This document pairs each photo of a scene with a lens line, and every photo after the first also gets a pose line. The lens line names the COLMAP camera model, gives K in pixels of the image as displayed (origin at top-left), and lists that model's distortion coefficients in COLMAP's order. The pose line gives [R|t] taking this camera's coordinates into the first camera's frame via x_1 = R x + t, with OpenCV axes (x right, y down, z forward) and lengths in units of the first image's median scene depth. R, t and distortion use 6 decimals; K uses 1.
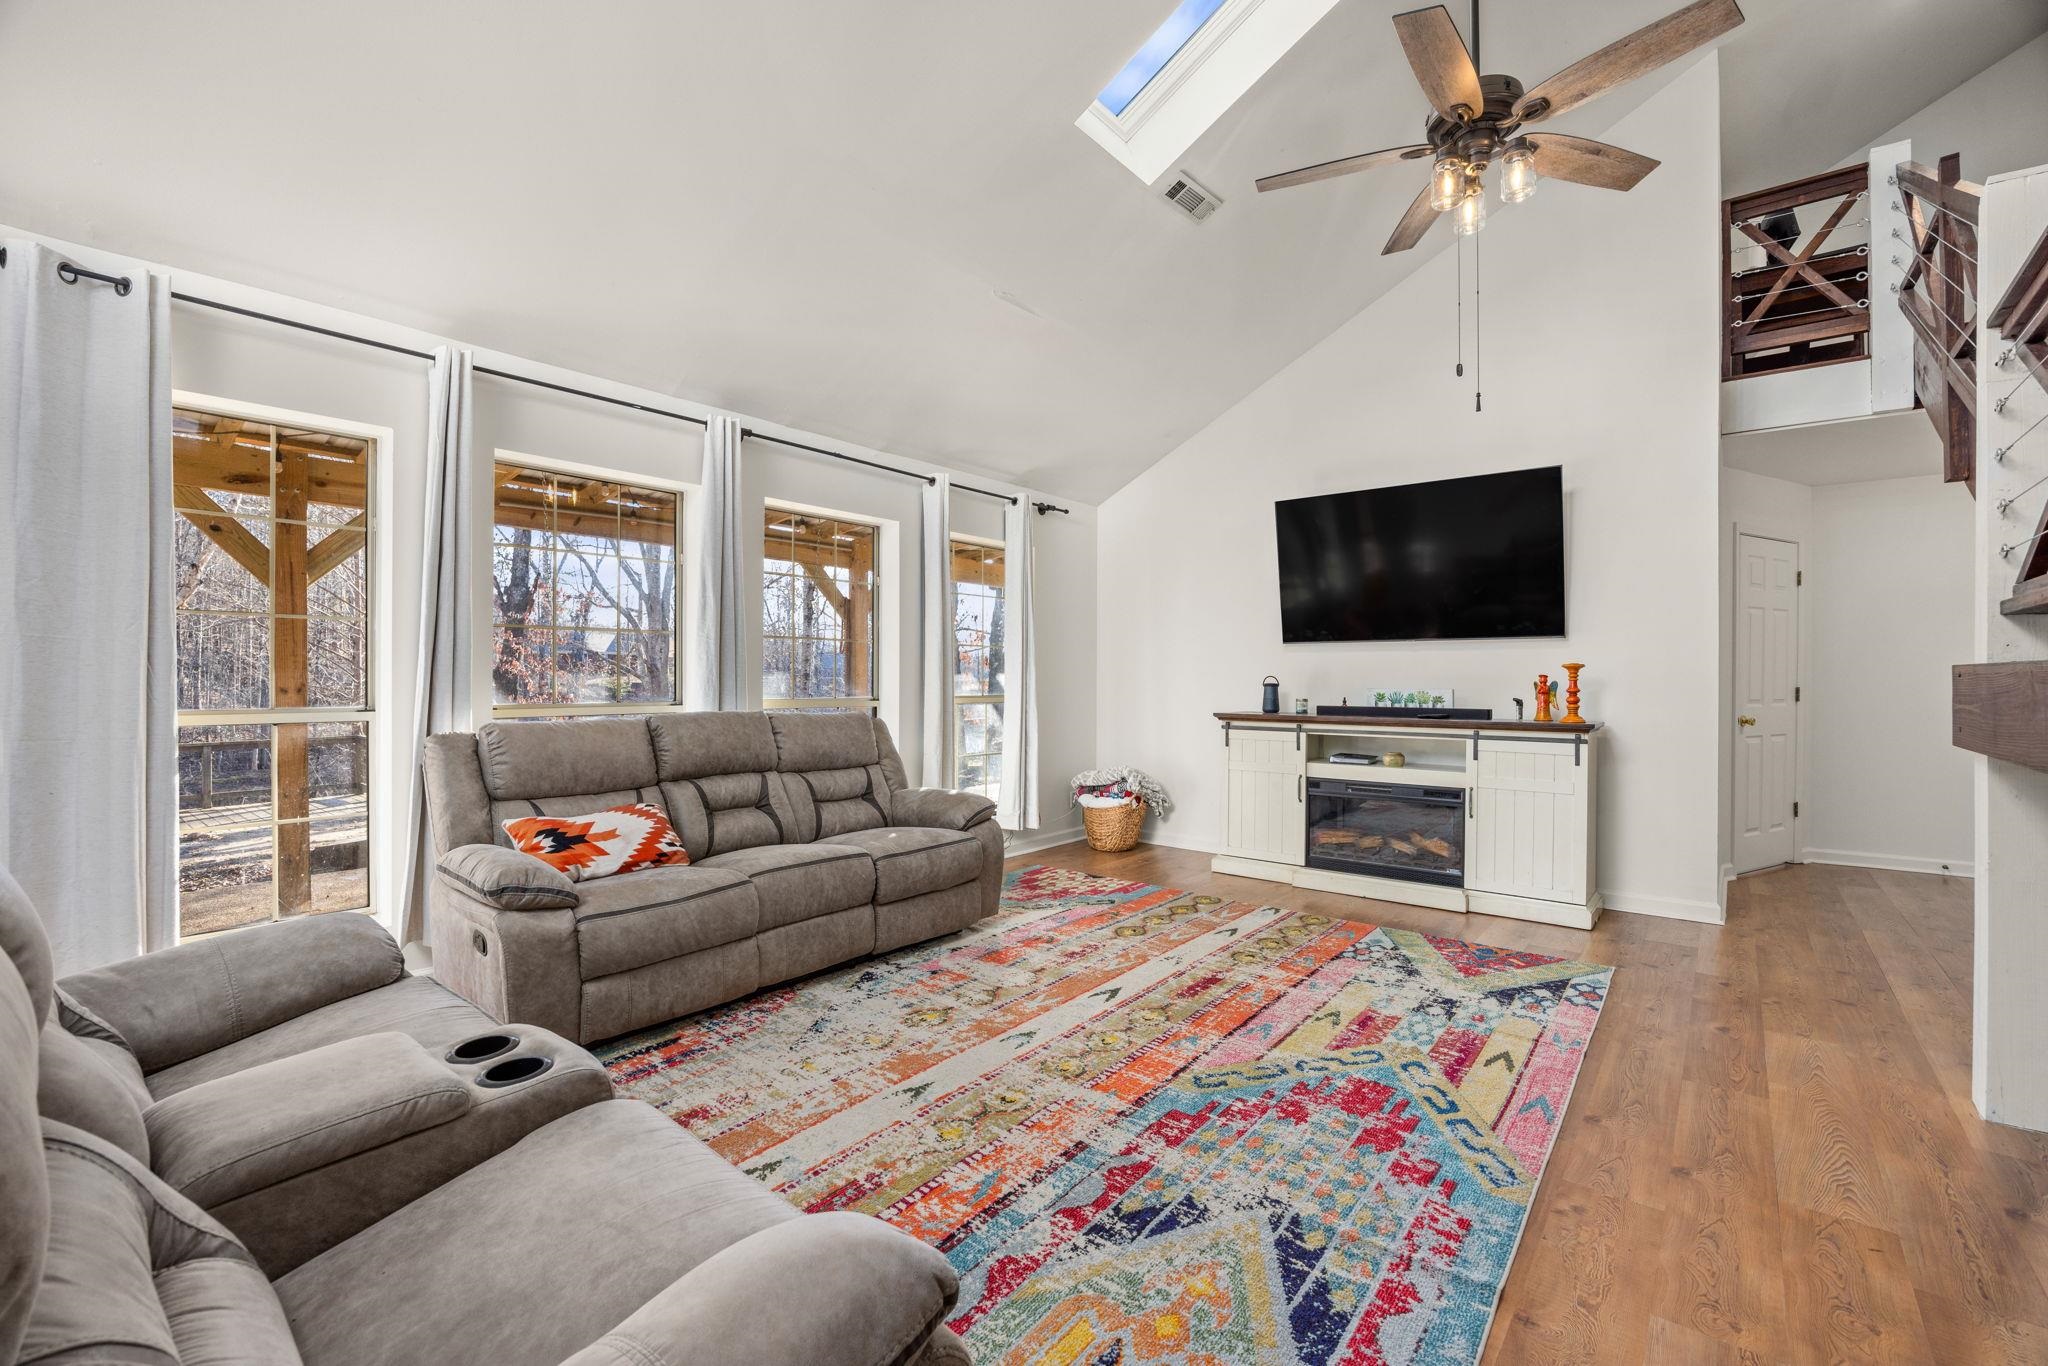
lens RADIAL K [[865.6, 0, 1027.2], [0, 865.6, 675.7], [0, 0, 1]] dist [-0.024314, 0.003390]
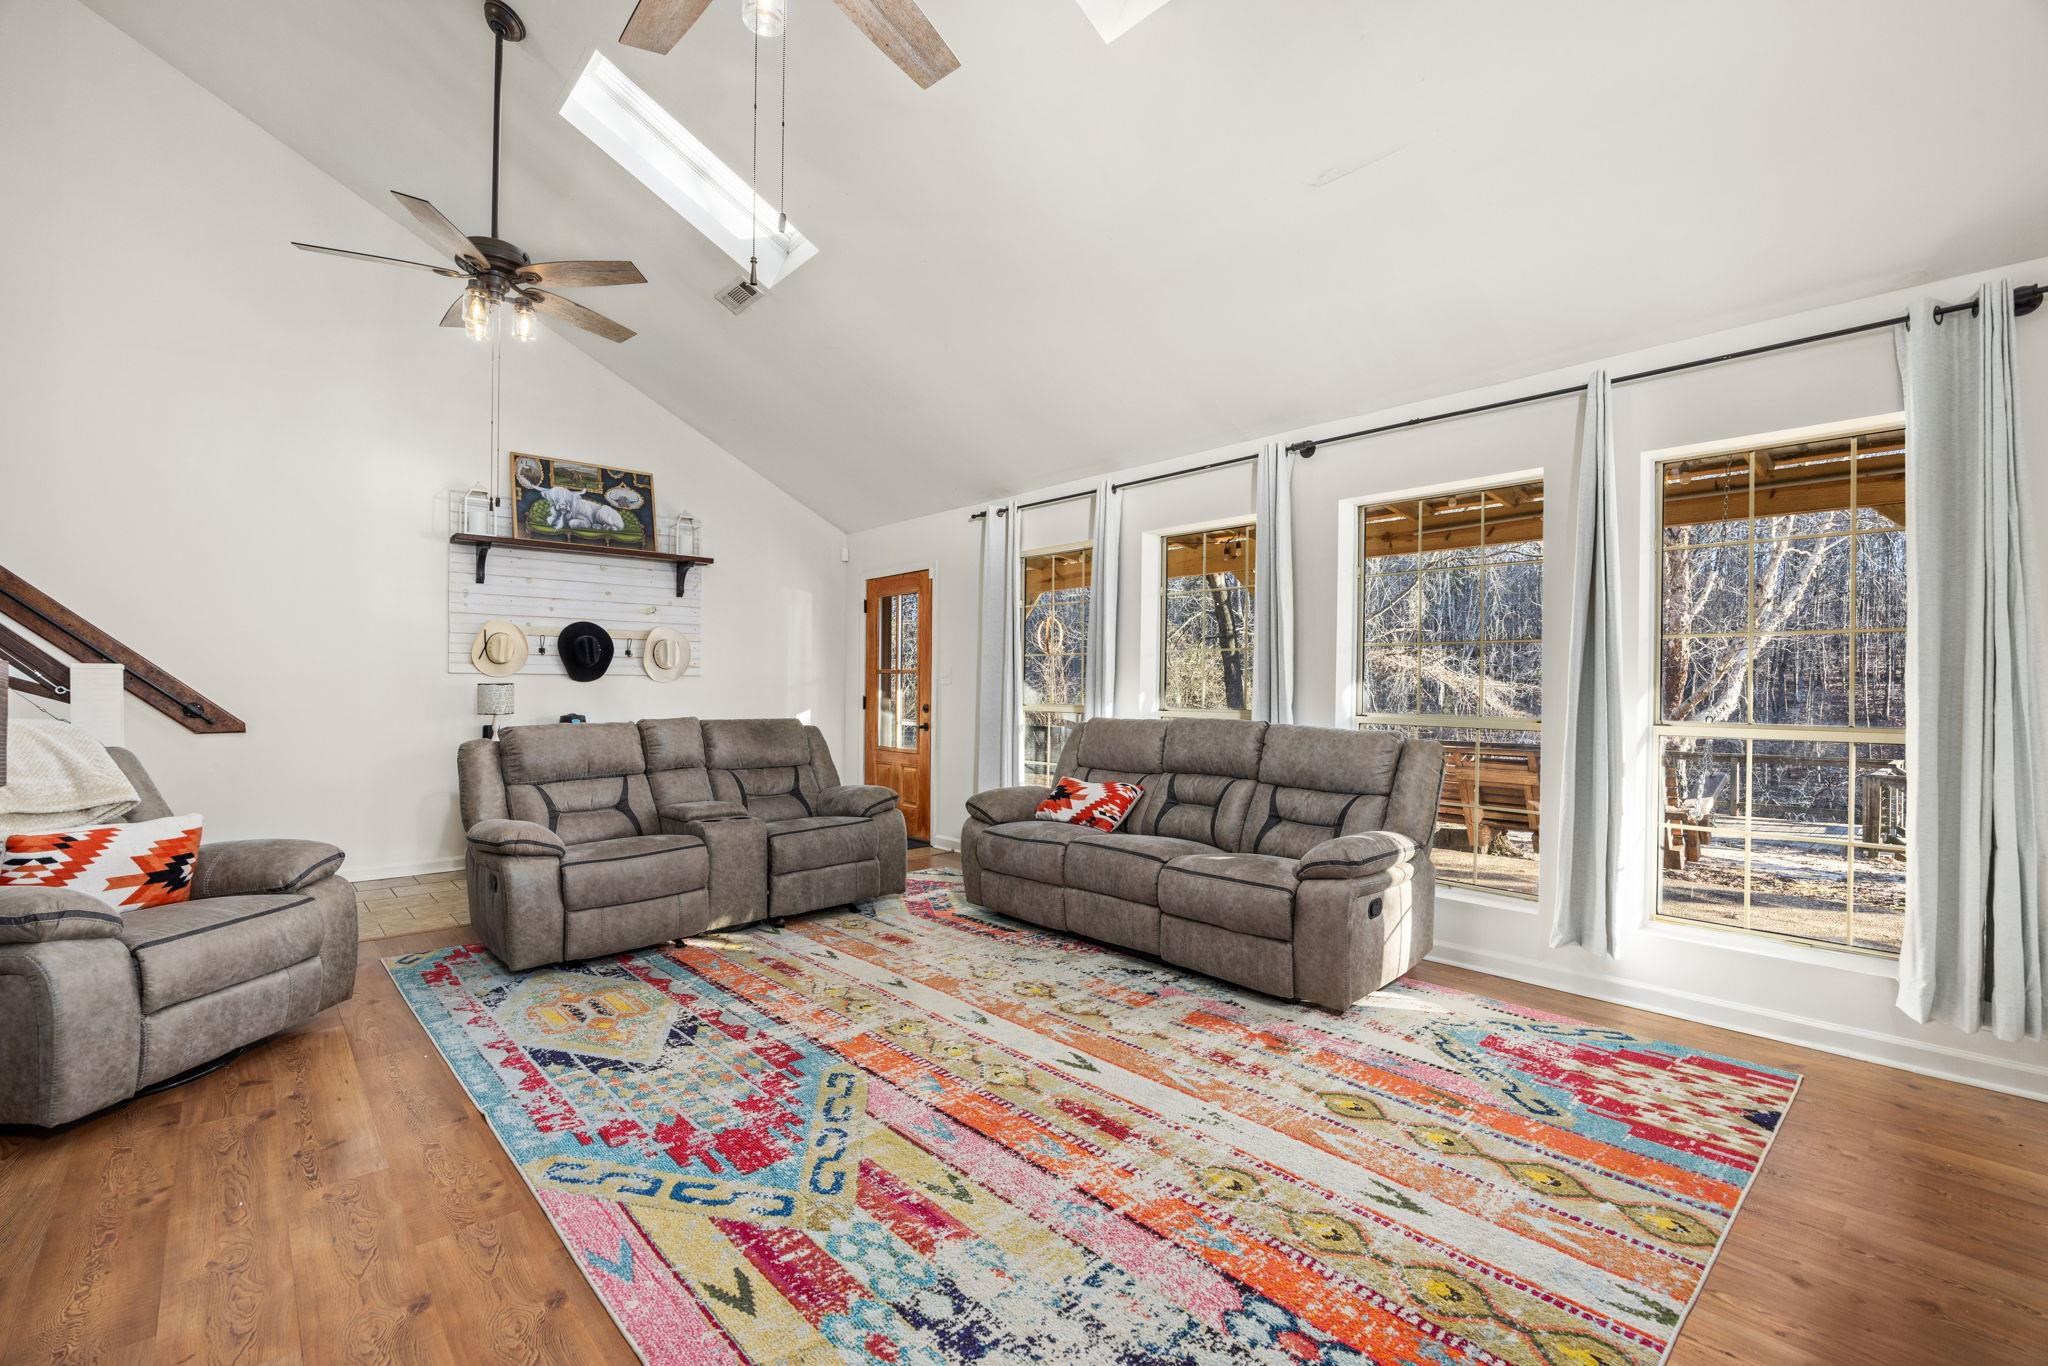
lens RADIAL K [[892.3, 0, 1024.0], [0, 892.3, 683.0], [0, 0, 1]] dist [-0.017384, 0.000510]
pose [[-0.146720, -0.007416, -0.989150, 0.955158], [-0.004989, 0.999965, -0.006757, 0.004259], [0.989165, 0.003943, -0.146752, 1.064764]]
